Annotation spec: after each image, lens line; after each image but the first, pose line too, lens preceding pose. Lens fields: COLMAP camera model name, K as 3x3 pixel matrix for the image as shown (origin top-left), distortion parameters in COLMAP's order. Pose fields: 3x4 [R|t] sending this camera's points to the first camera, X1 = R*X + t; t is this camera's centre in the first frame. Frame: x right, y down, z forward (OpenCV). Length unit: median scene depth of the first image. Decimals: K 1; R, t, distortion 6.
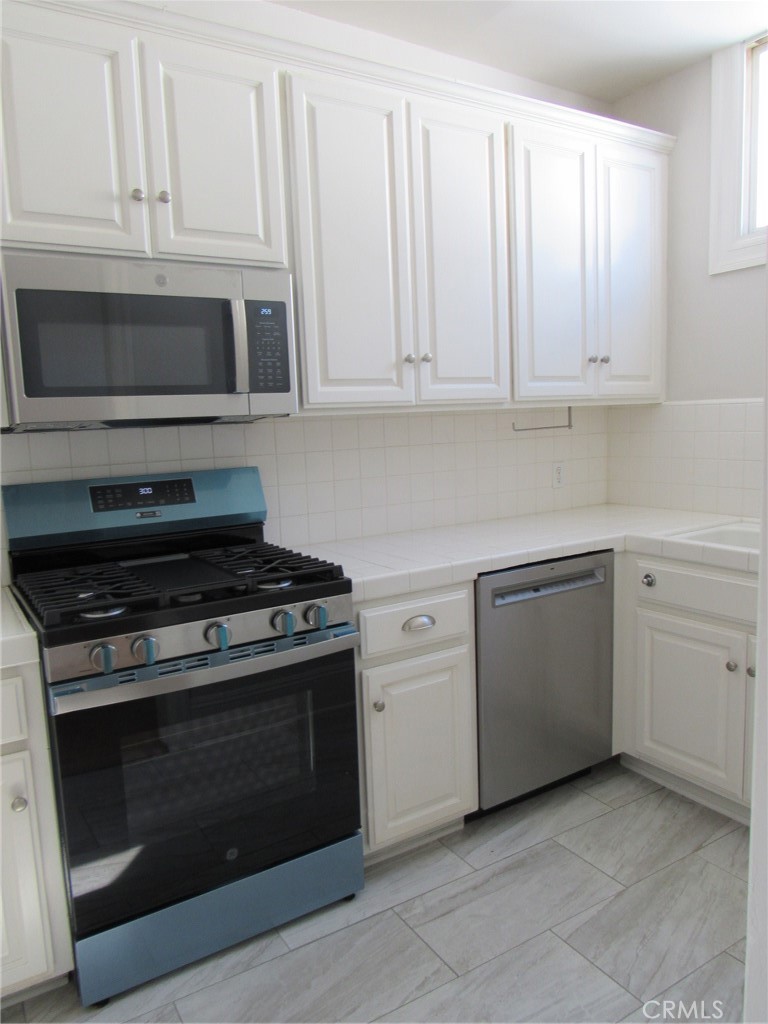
lens RADIAL K [[733.1, 0, 381.0], [0, 733.1, 512.5], [0, 0, 1]] dist [-0.011909, -0.000958]
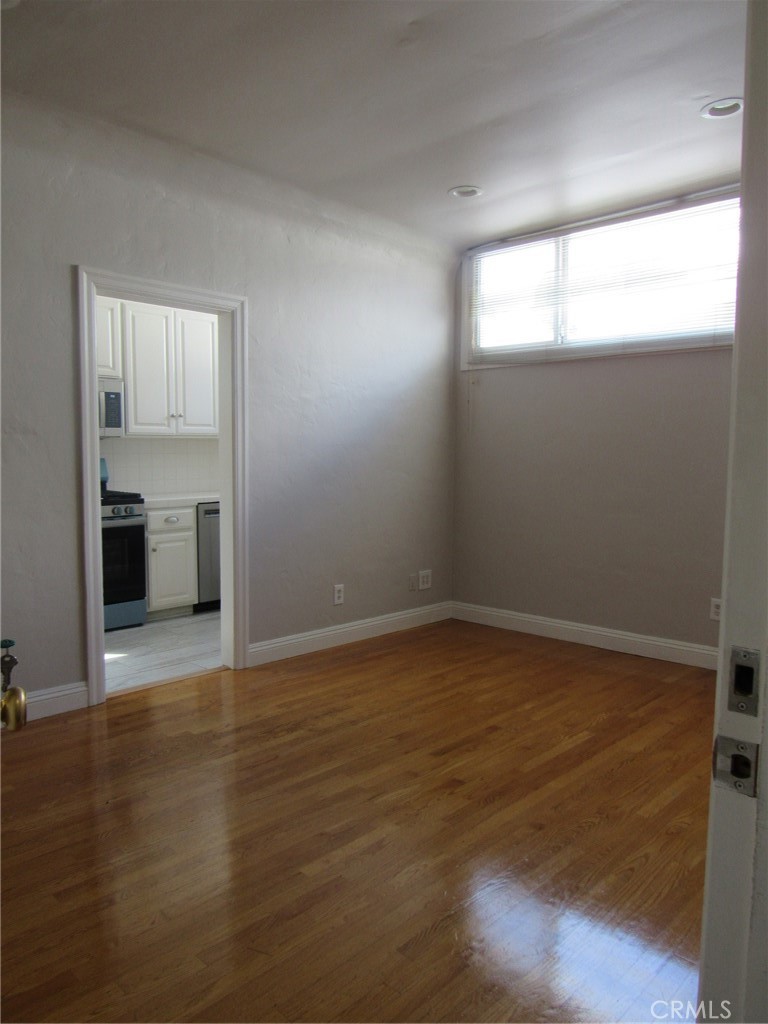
lens RADIAL K [[733.1, 0, 386.7], [0, 733.1, 513.8], [0, 0, 1]] dist [-0.011909, -0.000958]
pose [[0.968597, 0.021894, 0.247671, 0.140652], [-0.012920, 0.999202, -0.037799, 0.211131], [-0.248301, 0.033412, 0.968106, -1.622066]]
